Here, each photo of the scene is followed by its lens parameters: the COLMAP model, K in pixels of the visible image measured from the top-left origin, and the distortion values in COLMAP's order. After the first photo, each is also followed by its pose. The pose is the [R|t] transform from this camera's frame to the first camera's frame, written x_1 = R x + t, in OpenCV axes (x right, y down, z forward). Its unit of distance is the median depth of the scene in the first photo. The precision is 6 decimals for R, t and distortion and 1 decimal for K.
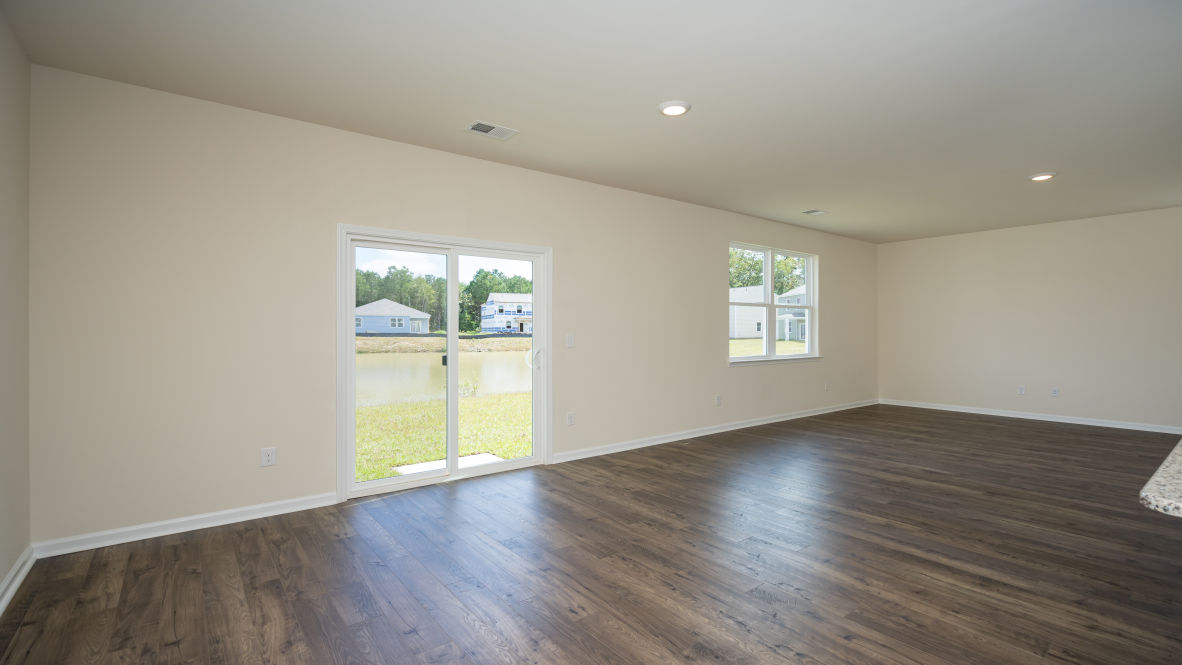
lens RADIAL K [[534.6, 0, 593.1], [0, 534.6, 334.4], [0, 0, 1]] dist [0.001698, -0.000775]
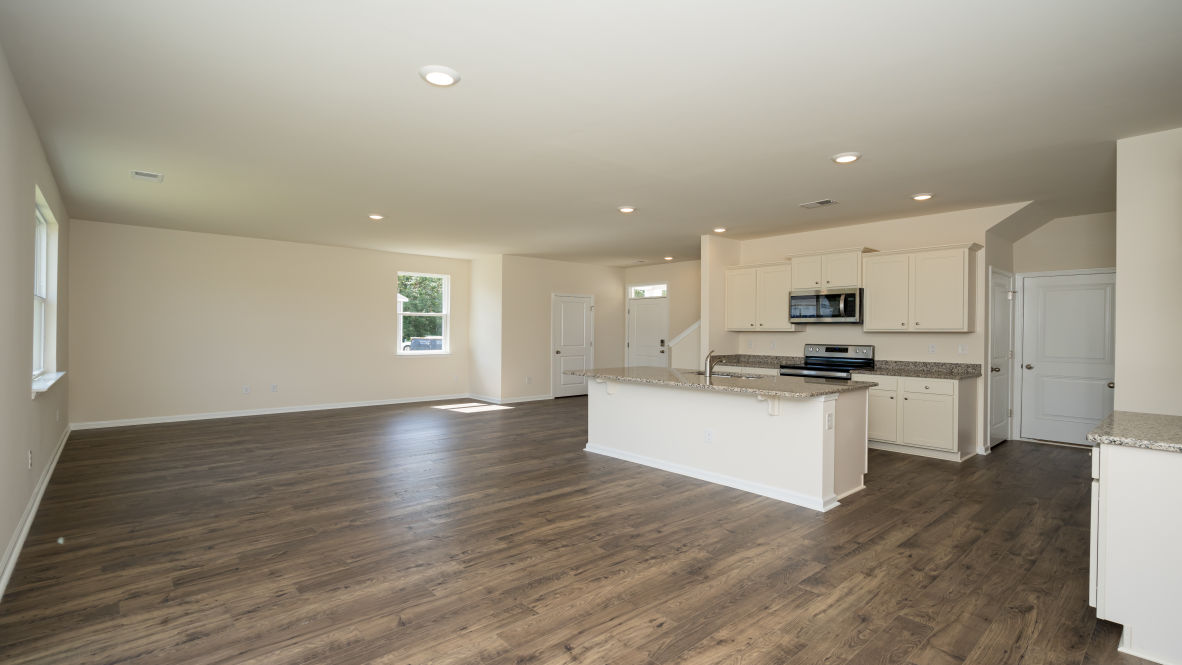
lens RADIAL K [[534.6, 0, 591.2], [0, 534.6, 333.8], [0, 0, 1]] dist [0.001698, -0.000775]
pose [[-0.063808, -0.000017, 0.997962, -0.850270], [-0.003240, 0.999995, -0.000190, -0.029202], [-0.997957, -0.003245, -0.063808, 0.974498]]
